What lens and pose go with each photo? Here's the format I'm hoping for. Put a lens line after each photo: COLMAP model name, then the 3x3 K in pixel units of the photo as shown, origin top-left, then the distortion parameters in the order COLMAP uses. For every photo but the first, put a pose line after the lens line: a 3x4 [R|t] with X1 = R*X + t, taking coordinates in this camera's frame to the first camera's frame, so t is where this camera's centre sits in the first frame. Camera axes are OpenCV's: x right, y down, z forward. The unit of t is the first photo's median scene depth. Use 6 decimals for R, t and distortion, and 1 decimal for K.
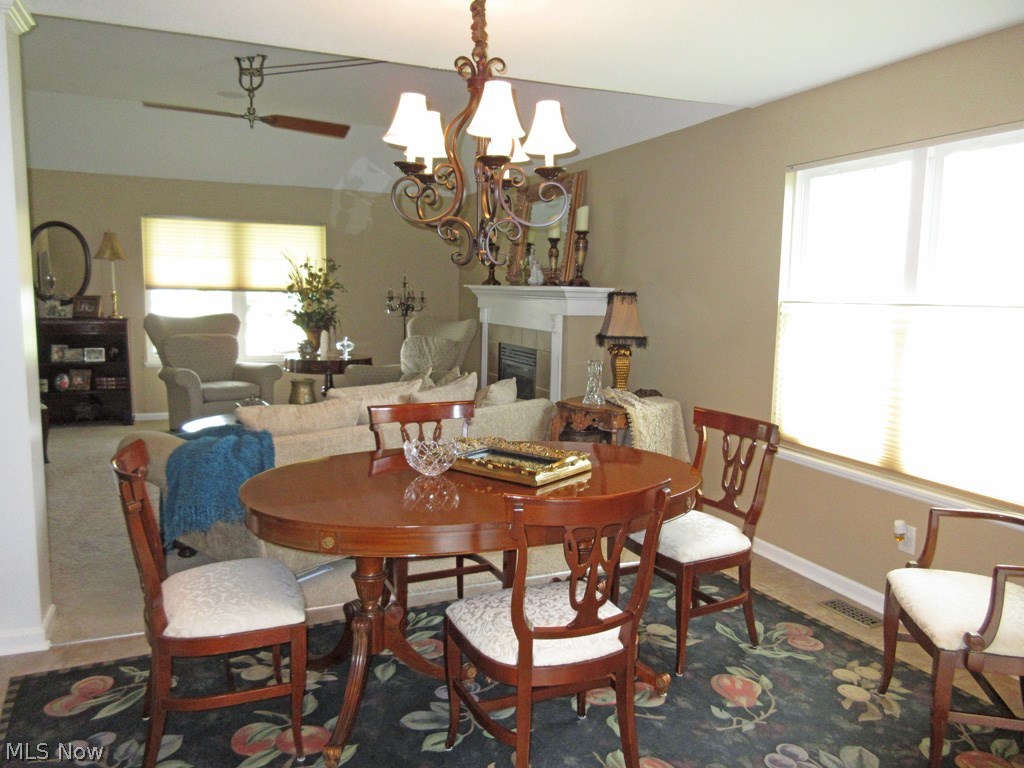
lens RADIAL K [[754.7, 0, 512.0], [0, 754.7, 384.0], [0, 0, 1]] dist [-0.001390, 0.002155]
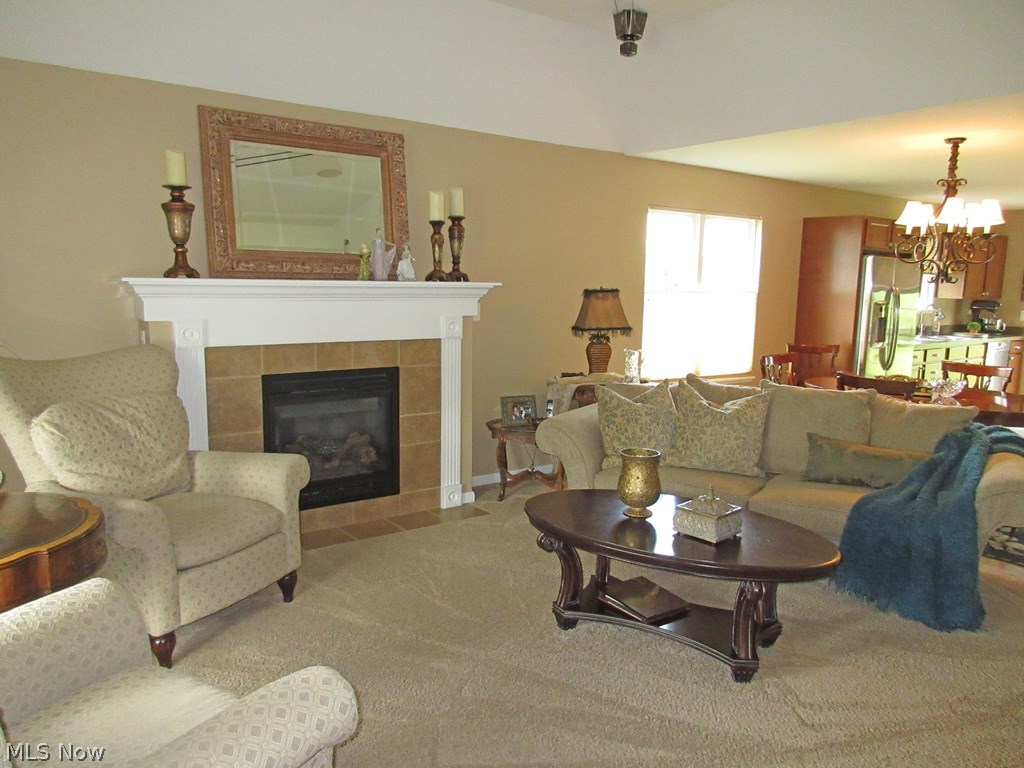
lens RADIAL K [[754.7, 0, 512.0], [0, 754.7, 384.0], [0, 0, 1]] dist [-0.001390, 0.002155]
pose [[-0.231506, -0.161068, 0.959407, -0.635814], [0.097356, 0.977412, 0.187582, -0.141467], [-0.967950, 0.136830, -0.210596, 0.943289]]
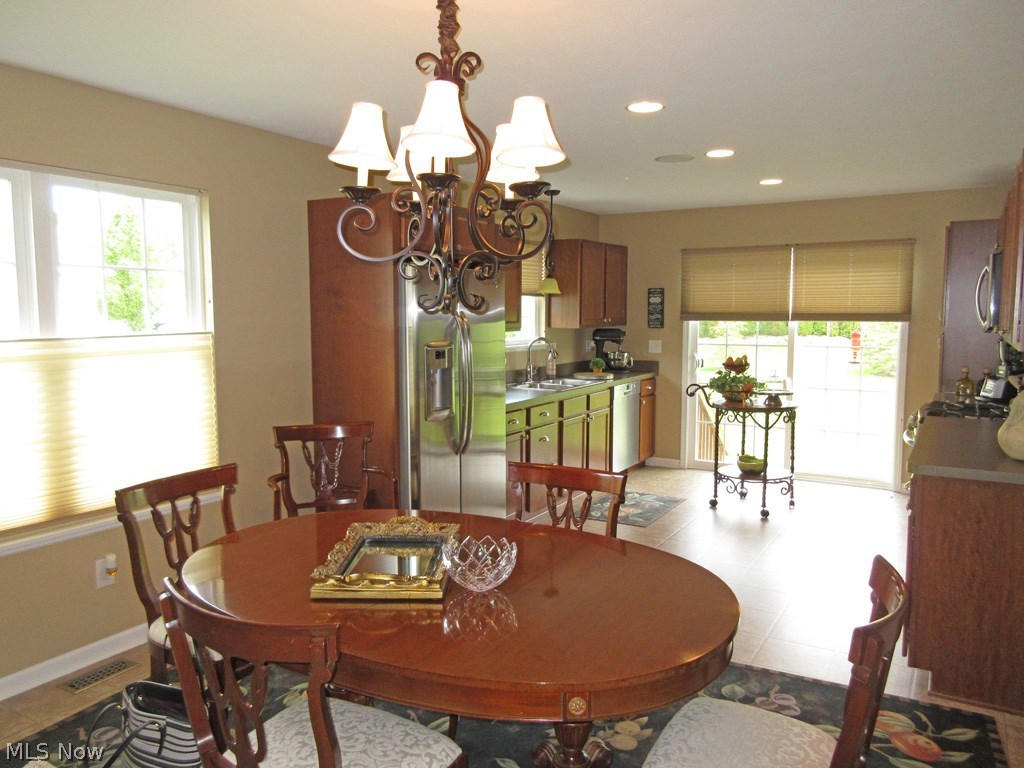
lens RADIAL K [[754.7, 0, 512.0], [0, 754.7, 384.0], [0, 0, 1]] dist [-0.001390, 0.002155]
pose [[-0.592192, -0.098917, 0.799702, -0.275073], [0.090794, 0.977926, 0.188197, -0.085869], [-0.800665, 0.184057, -0.570139, 0.534211]]
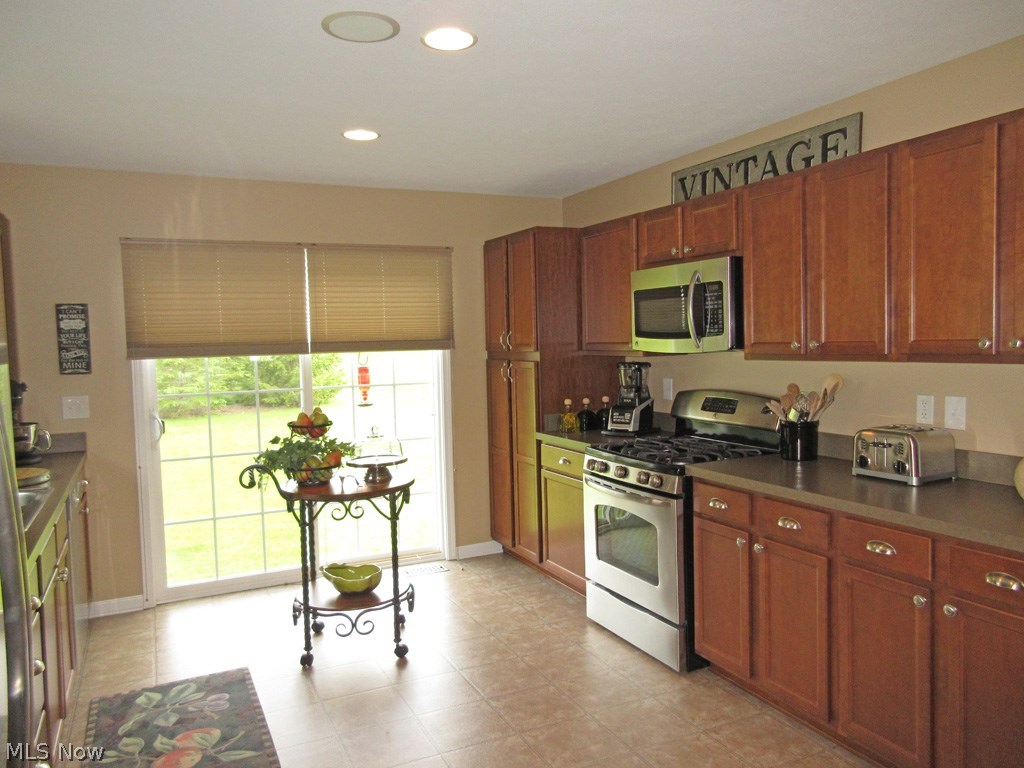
lens RADIAL K [[754.7, 0, 512.0], [0, 754.7, 384.0], [0, 0, 1]] dist [-0.001390, 0.002155]
pose [[-0.998642, 0.006270, -0.051714, 0.149053], [-0.003332, 0.983010, 0.183522, -0.047831], [0.051986, 0.183445, -0.981654, 0.357864]]
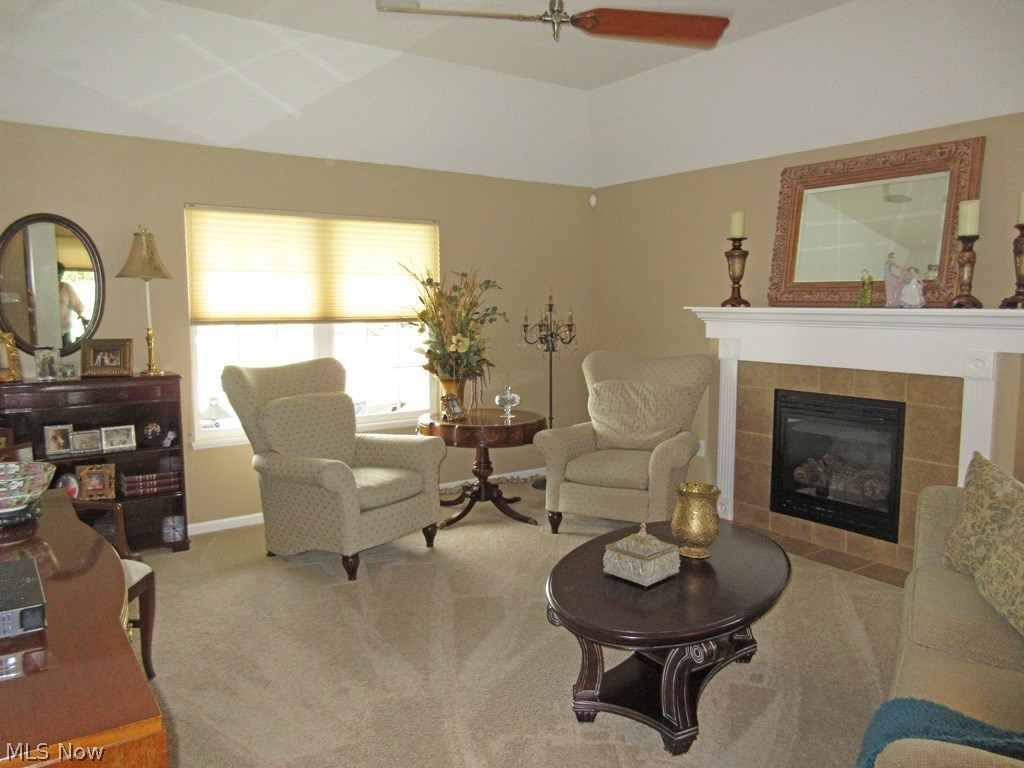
lens RADIAL K [[754.7, 0, 512.0], [0, 754.7, 384.0], [0, 0, 1]] dist [-0.001390, 0.002155]
pose [[0.975438, -0.045151, 0.215599, -0.405772], [0.048161, 0.998801, -0.008727, -0.065718], [-0.214947, 0.018896, 0.976443, 0.377239]]
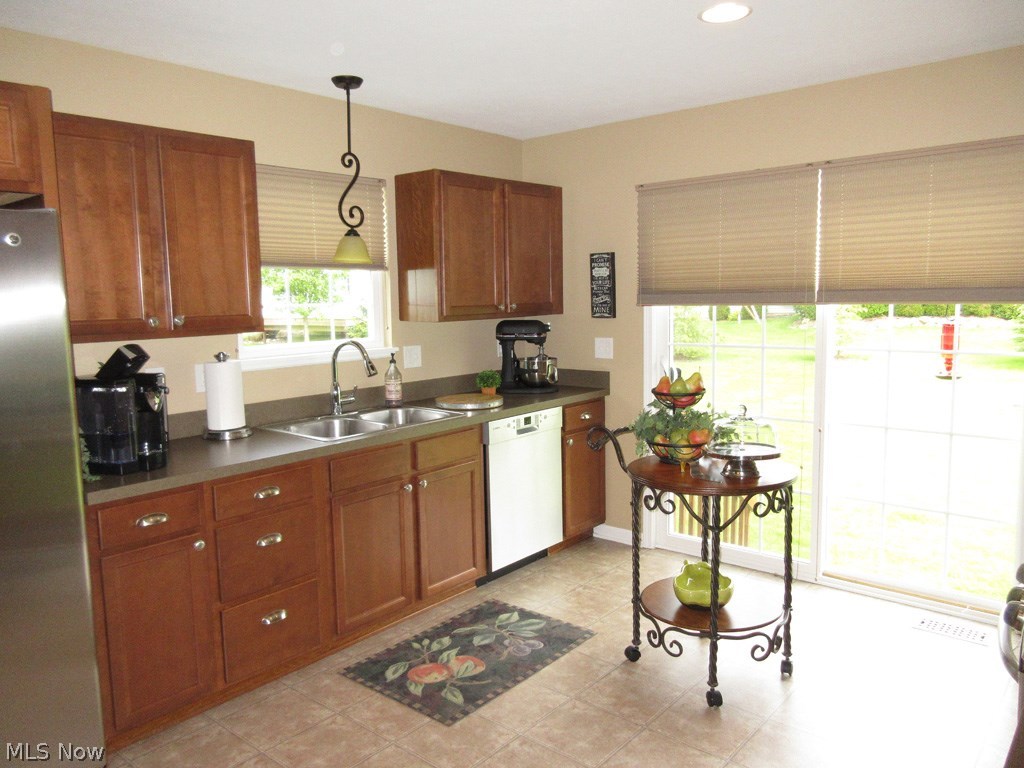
lens RADIAL K [[755.0, 0, 508.7], [0, 755.0, 383.3], [0, 0, 1]] dist [-0.002969, -0.000417]
pose [[-0.450372, -0.116881, 0.885158, -0.085048], [0.122135, 0.974010, 0.190757, -0.024200], [-0.884448, 0.194020, -0.424391, 0.112183]]
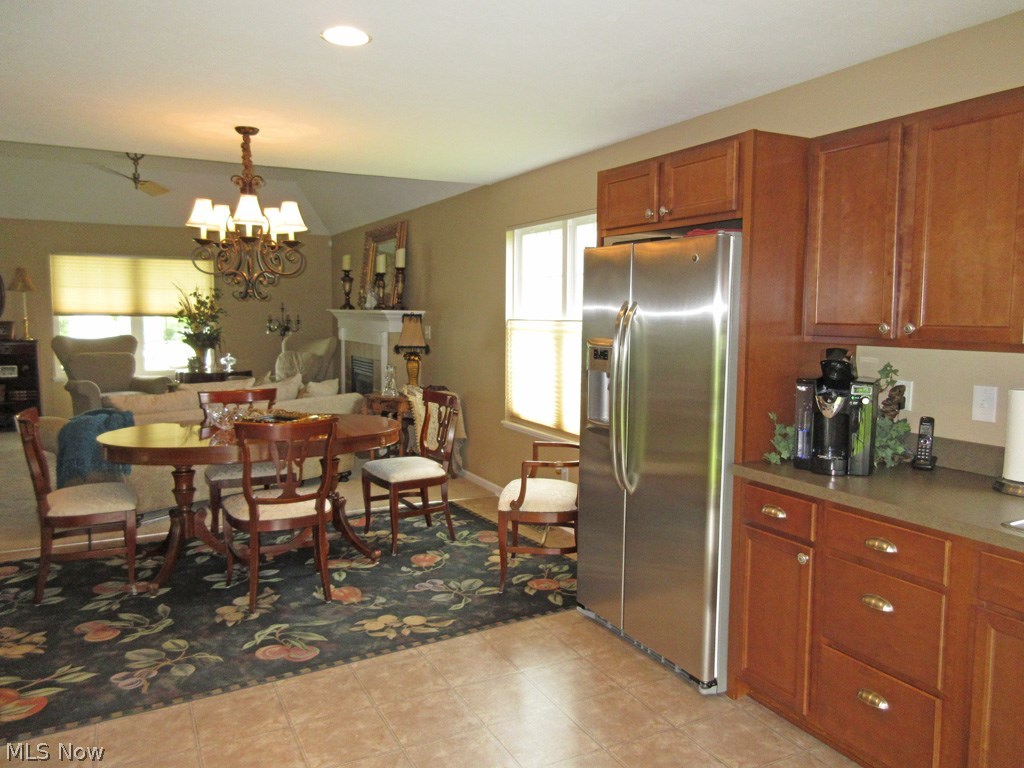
lens RADIAL K [[754.7, 0, 512.0], [0, 754.7, 384.0], [0, 0, 1]] dist [-0.001390, 0.002155]
pose [[0.996514, -0.017807, 0.081499, 0.144528], [0.020129, 0.999412, -0.027762, 0.031677], [-0.080956, 0.029305, 0.996287, -0.254426]]
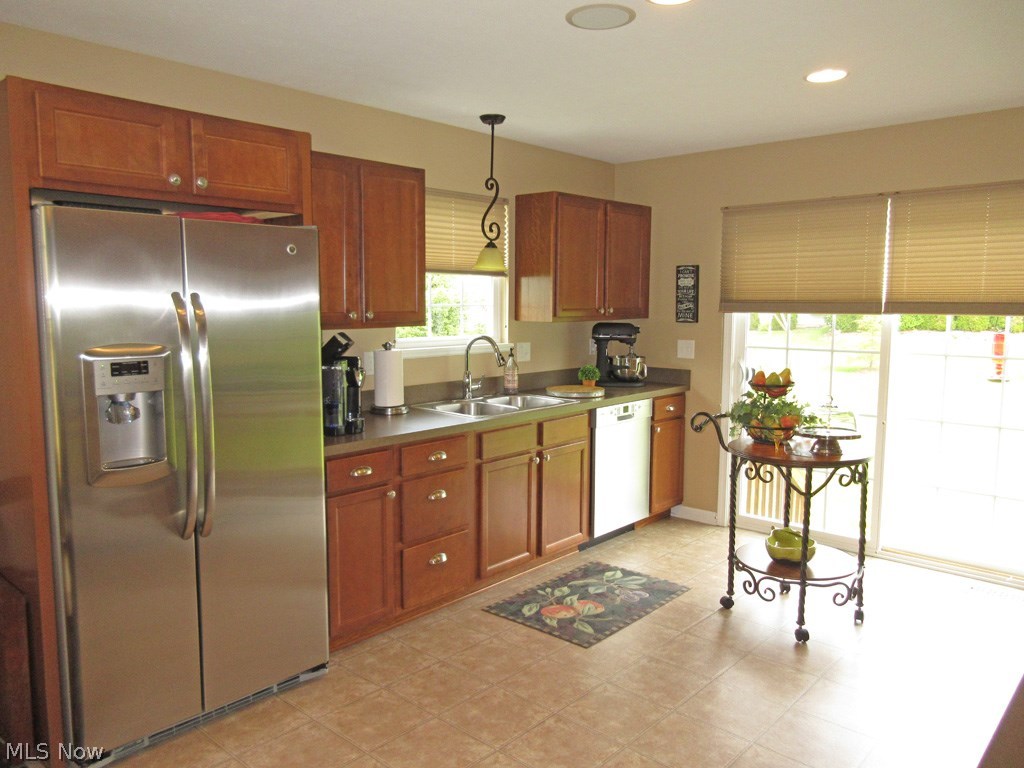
lens RADIAL K [[754.7, 0, 512.0], [0, 754.7, 384.0], [0, 0, 1]] dist [-0.001390, 0.002155]
pose [[-0.425329, -0.122251, 0.896744, -0.136865], [0.102038, 0.978040, 0.181731, -0.037805], [-0.899268, 0.168798, -0.403514, 0.215691]]
